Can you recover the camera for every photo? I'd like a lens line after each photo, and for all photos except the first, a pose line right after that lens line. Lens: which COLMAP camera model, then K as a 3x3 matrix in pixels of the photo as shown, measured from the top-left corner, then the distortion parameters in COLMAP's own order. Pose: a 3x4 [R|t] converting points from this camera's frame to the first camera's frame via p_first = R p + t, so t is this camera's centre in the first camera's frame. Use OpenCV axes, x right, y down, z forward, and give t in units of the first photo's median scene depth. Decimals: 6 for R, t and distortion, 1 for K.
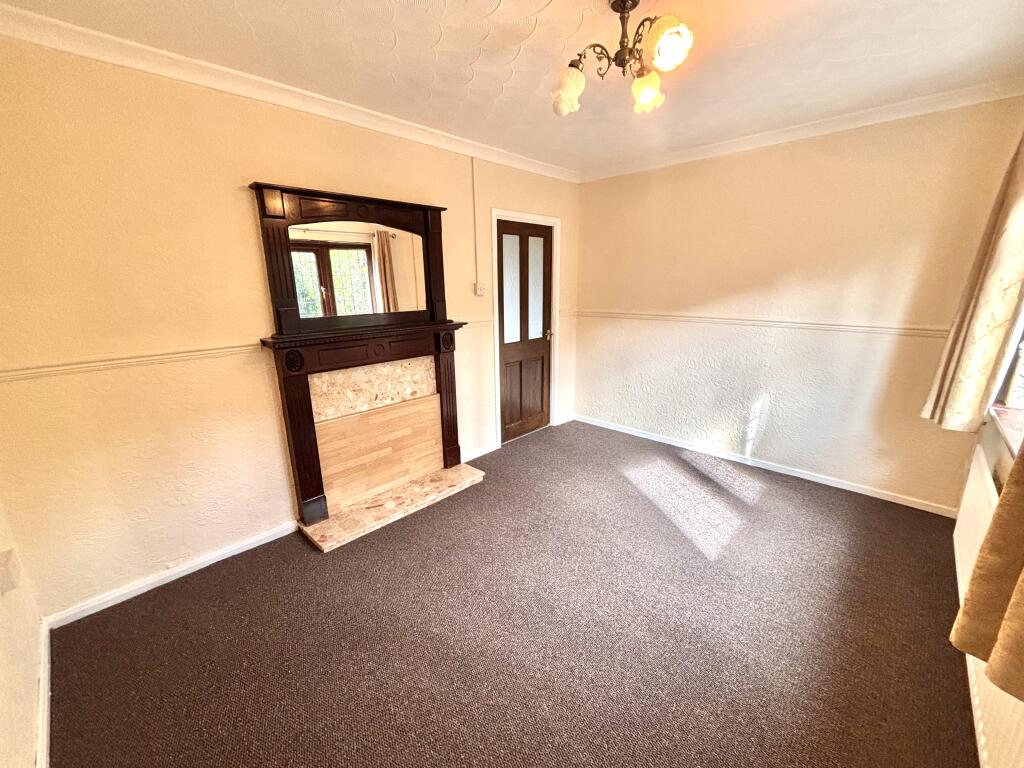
lens RADIAL K [[413.7, 0, 512.0], [0, 413.7, 384.0], [0, 0, 1]] dist [-0.000413, -0.000117]
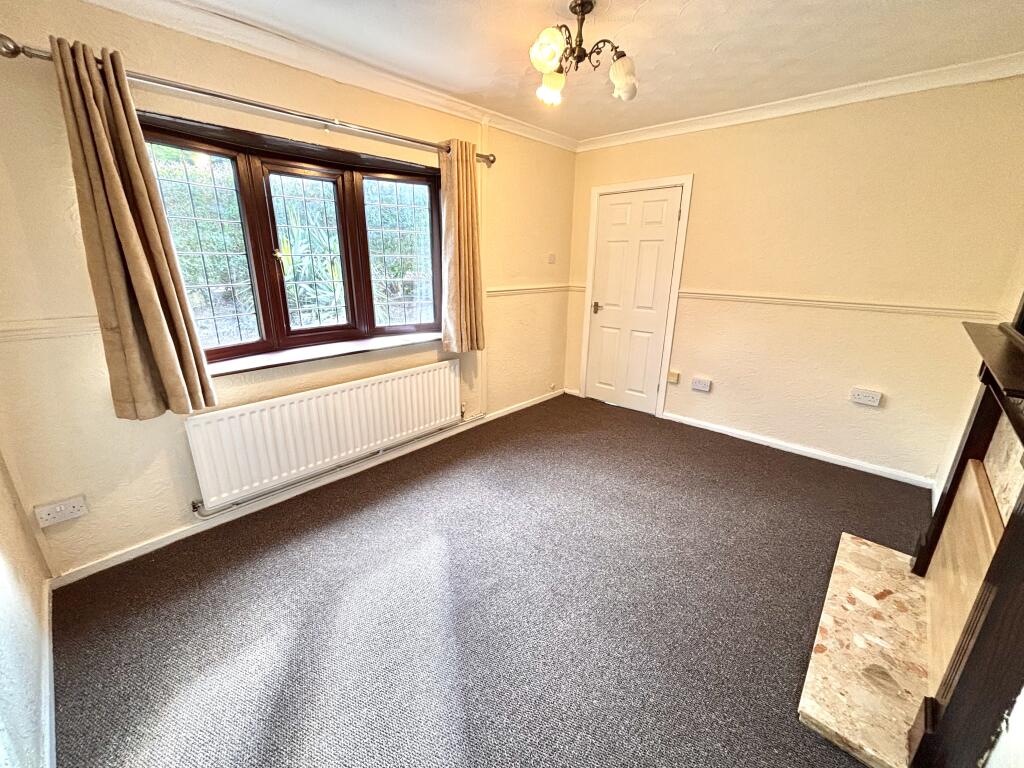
lens RADIAL K [[413.7, 0, 512.0], [0, 413.7, 384.0], [0, 0, 1]] dist [-0.000413, -0.000117]
pose [[-0.999910, 0.009141, -0.009837, 0.265080], [0.002597, 0.850360, 0.526195, -0.338243], [0.013175, 0.526122, -0.850307, 1.373447]]
